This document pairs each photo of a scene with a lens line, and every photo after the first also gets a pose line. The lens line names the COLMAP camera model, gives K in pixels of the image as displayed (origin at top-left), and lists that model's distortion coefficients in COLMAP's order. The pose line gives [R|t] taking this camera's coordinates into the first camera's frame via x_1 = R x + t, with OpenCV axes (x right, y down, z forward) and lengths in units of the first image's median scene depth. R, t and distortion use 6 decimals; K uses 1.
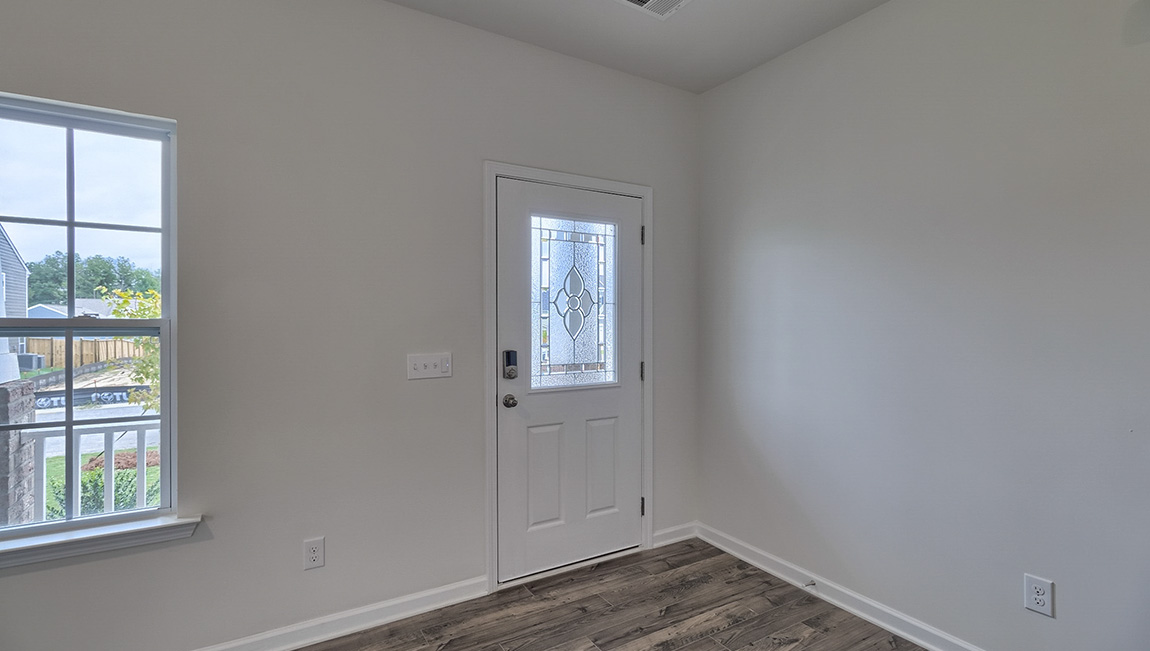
lens RADIAL K [[529.4, 0, 571.5], [0, 529.4, 327.4], [0, 0, 1]] dist [0.000898, -0.000397]
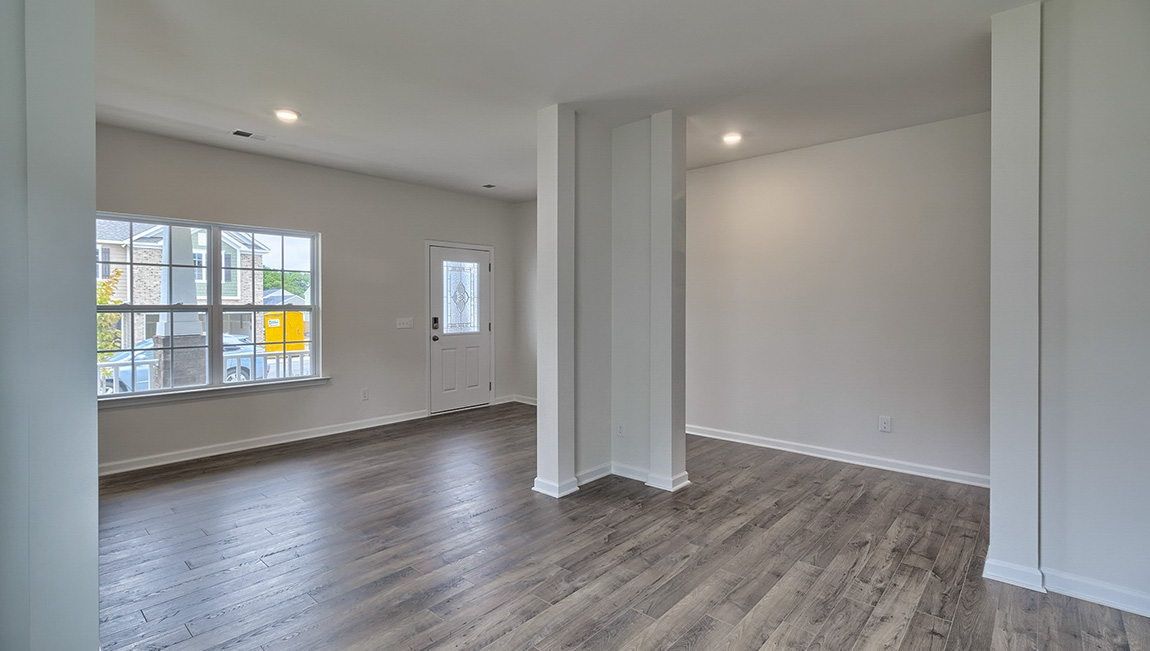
lens RADIAL K [[529.4, 0, 575.8], [0, 529.4, 309.5], [0, 0, 1]] dist [0.000898, -0.000397]
pose [[0.955019, -0.005658, 0.296492, -0.209929], [0.006323, 0.999979, -0.001285, 0.014725], [-0.296478, 0.003102, 0.955035, -1.432708]]
